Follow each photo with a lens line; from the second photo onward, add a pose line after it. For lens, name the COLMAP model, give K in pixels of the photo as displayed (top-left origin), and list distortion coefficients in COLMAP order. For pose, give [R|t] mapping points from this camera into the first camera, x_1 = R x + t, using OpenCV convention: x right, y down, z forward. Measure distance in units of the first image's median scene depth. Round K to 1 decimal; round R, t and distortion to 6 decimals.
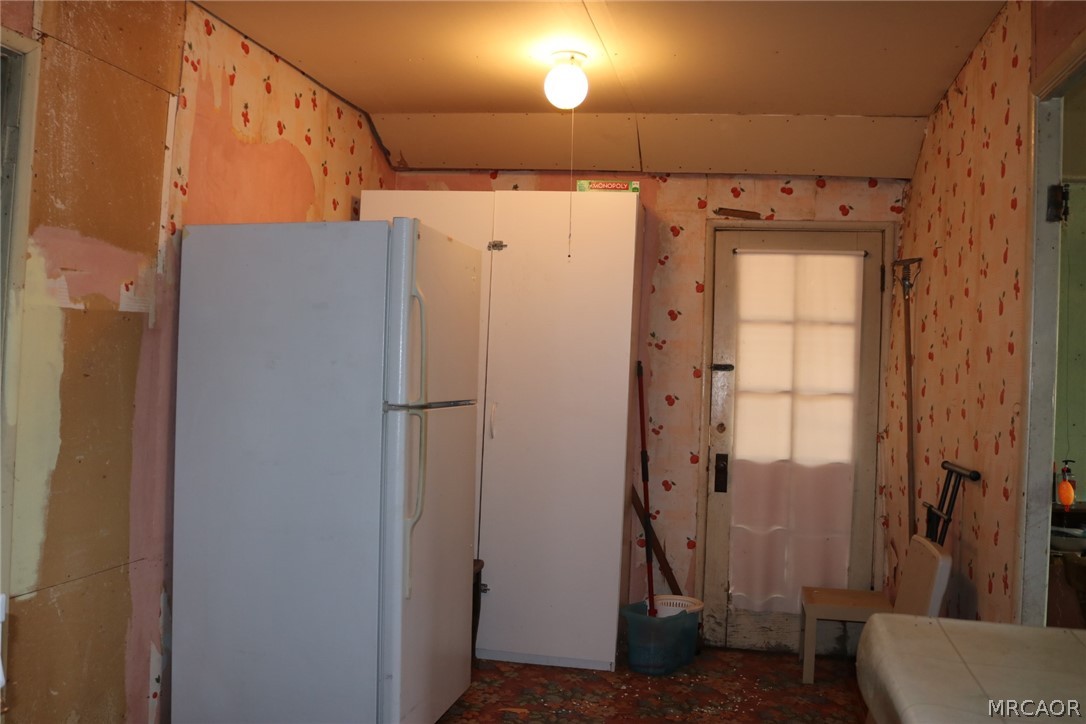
lens RADIAL K [[954.6, 0, 544.8], [0, 954.6, 360.1], [0, 0, 1]] dist [-0.145661, 0.117160]
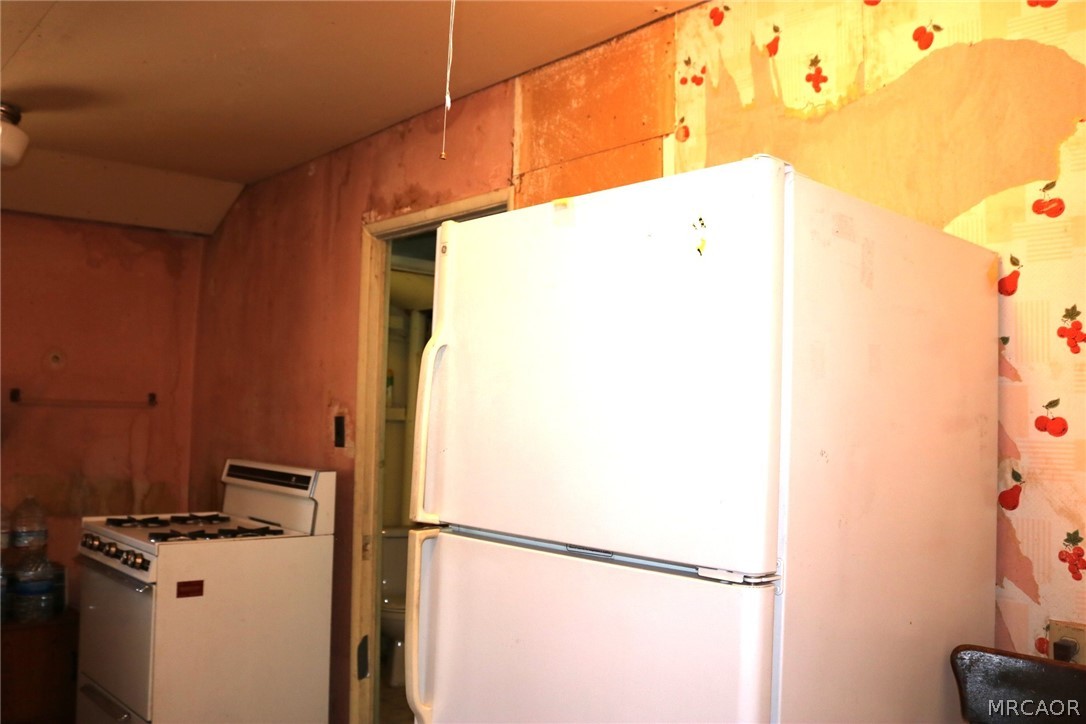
lens RADIAL K [[954.6, 0, 543.2], [0, 954.6, 358.9], [0, 0, 1]] dist [-0.145661, 0.117160]
pose [[-0.595425, -0.104459, -0.796591, 0.301208], [-0.046630, 0.994333, -0.095535, -0.001602], [0.802056, -0.019739, -0.596922, 1.343349]]
